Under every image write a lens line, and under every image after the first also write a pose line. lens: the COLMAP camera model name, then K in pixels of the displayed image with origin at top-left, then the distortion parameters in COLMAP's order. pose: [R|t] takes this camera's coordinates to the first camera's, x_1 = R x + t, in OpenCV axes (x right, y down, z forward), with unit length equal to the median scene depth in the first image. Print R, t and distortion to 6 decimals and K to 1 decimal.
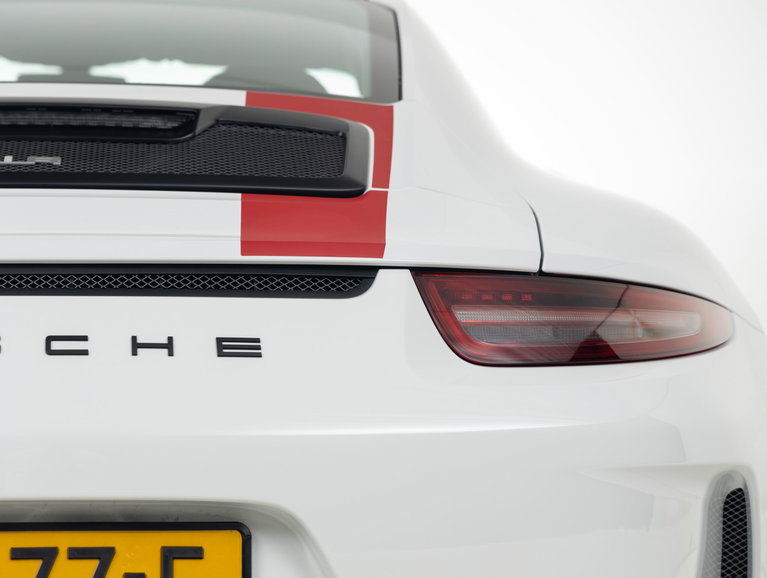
lens RADIAL K [[2440.1, 0, 382.5], [0, 2440.1, 287.9], [0, 0, 1]] dist [-0.147821, 0.000000]
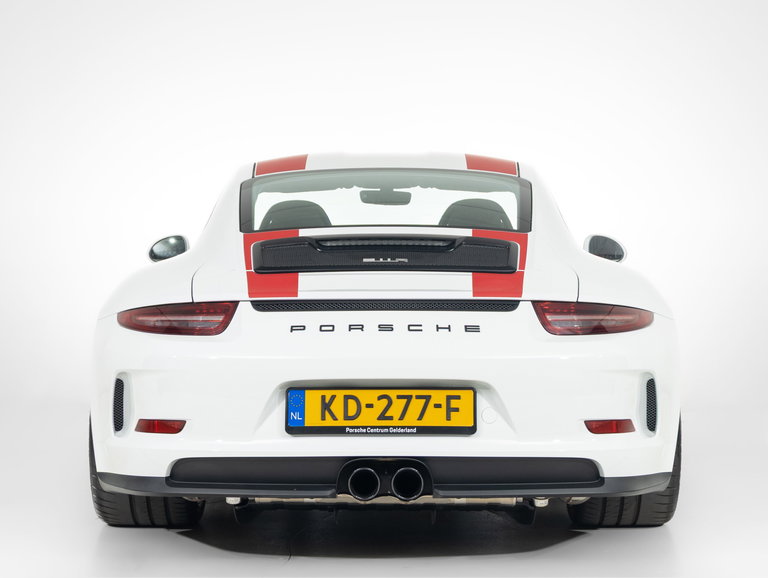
lens RADIAL K [[1665.6, 0, 387.4], [0, 1665.6, 289.9], [0, 0, 1]] dist [0.261072, 0.000000]
pose [[0.995767, 0.004173, -0.091816, 0.023541], [-0.002307, 0.999789, 0.020422, -0.061516], [0.091882, -0.020124, 0.995567, -0.991270]]
